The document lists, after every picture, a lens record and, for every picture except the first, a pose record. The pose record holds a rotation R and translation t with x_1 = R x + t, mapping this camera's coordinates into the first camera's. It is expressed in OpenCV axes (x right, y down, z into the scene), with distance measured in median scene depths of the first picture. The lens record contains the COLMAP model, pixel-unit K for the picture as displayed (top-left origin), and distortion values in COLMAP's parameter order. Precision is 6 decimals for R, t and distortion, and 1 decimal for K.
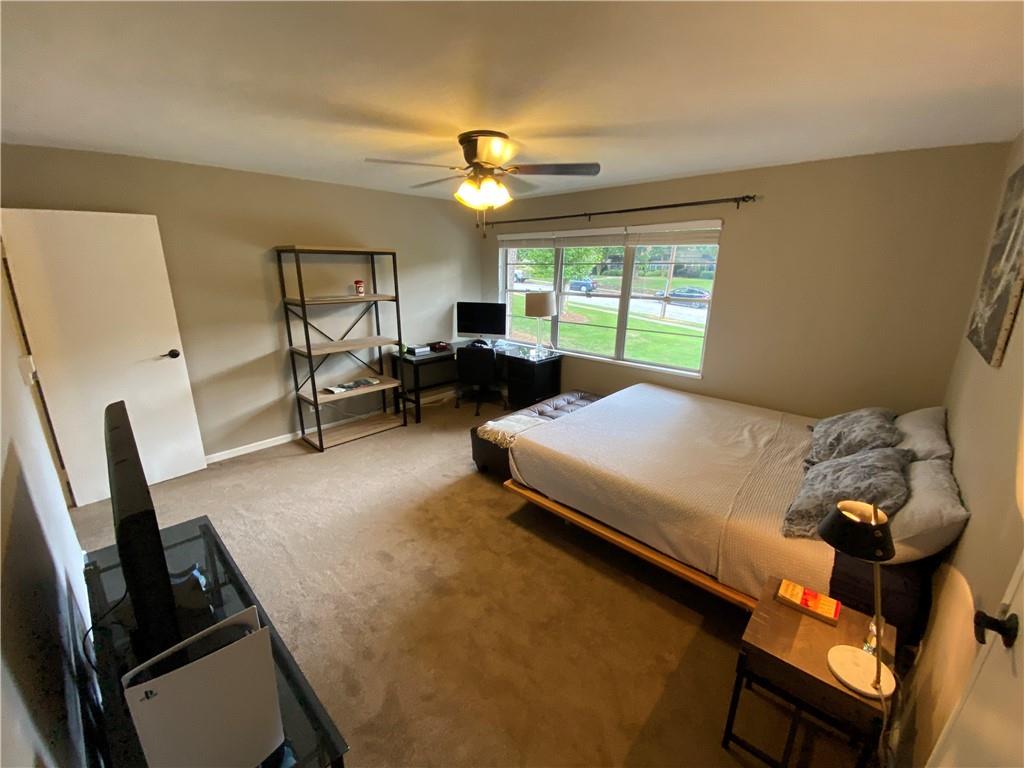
lens RADIAL K [[415.5, 0, 512.0], [0, 415.5, 384.0], [0, 0, 1]] dist [0.058849, -0.043639]
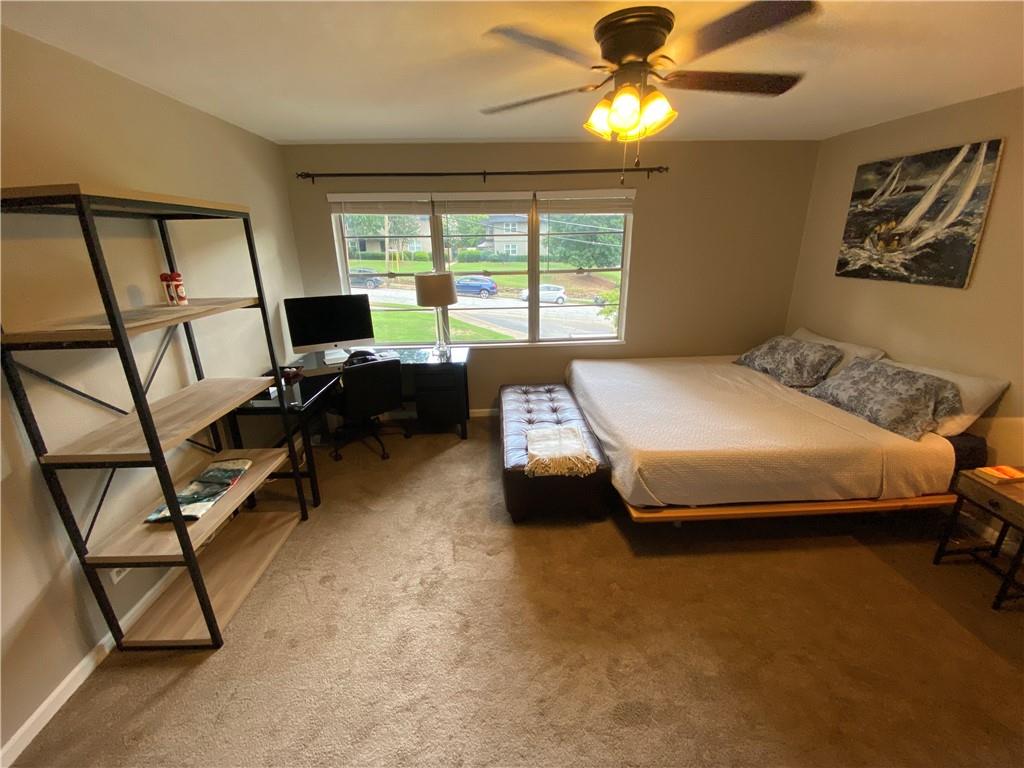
lens RADIAL K [[417.4, 0, 512.0], [0, 417.4, 384.0], [0, 0, 1]] dist [0.021612, -0.019945]
pose [[0.694892, -0.245851, 0.675782, -0.440167], [0.217392, 0.967593, 0.128473, -0.101556], [-0.685467, 0.057635, 0.725819, 0.397703]]
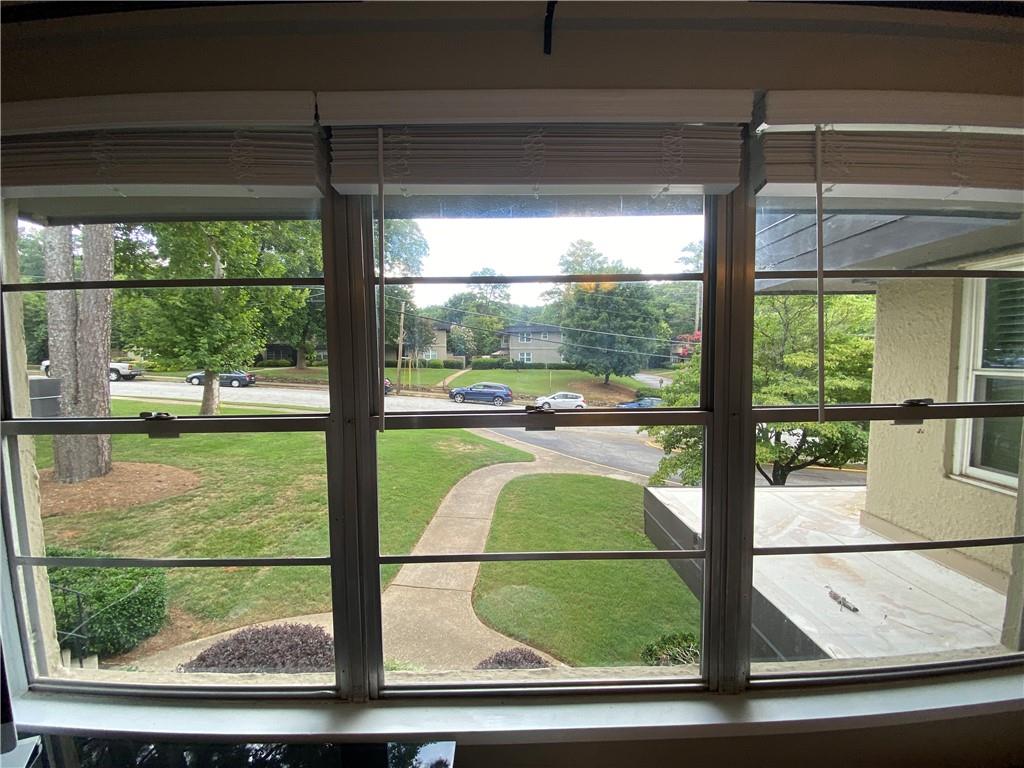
lens RADIAL K [[411.1, 0, 512.0], [0, 411.1, 384.0], [0, 0, 1]] dist [0.000923, 0.000071]
pose [[0.715527, -0.070170, 0.695052, 0.031899], [0.210682, 0.970293, -0.118932, -0.228006], [-0.666058, 0.231534, 0.709055, 0.932546]]
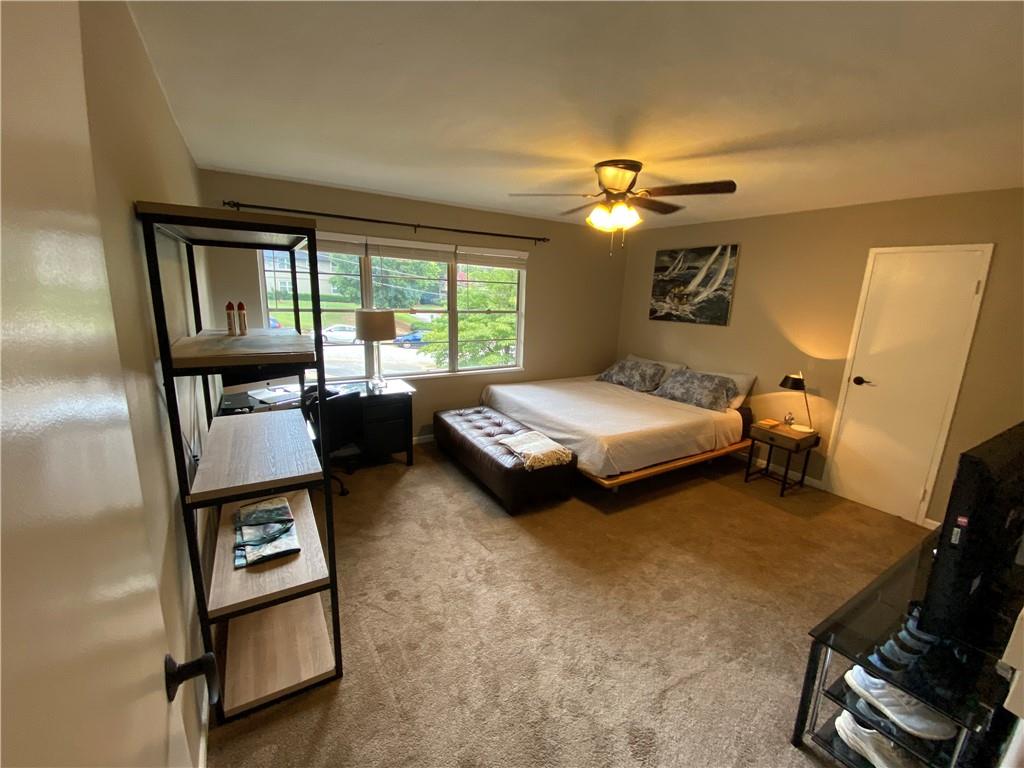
lens RADIAL K [[415.5, 0, 512.0], [0, 415.5, 384.0], [0, 0, 1]] dist [0.058849, -0.043639]
pose [[0.260101, -0.209039, 0.942683, -0.725233], [0.230694, 0.961465, 0.149552, -0.158712], [-0.937618, 0.178572, 0.298301, 0.593033]]
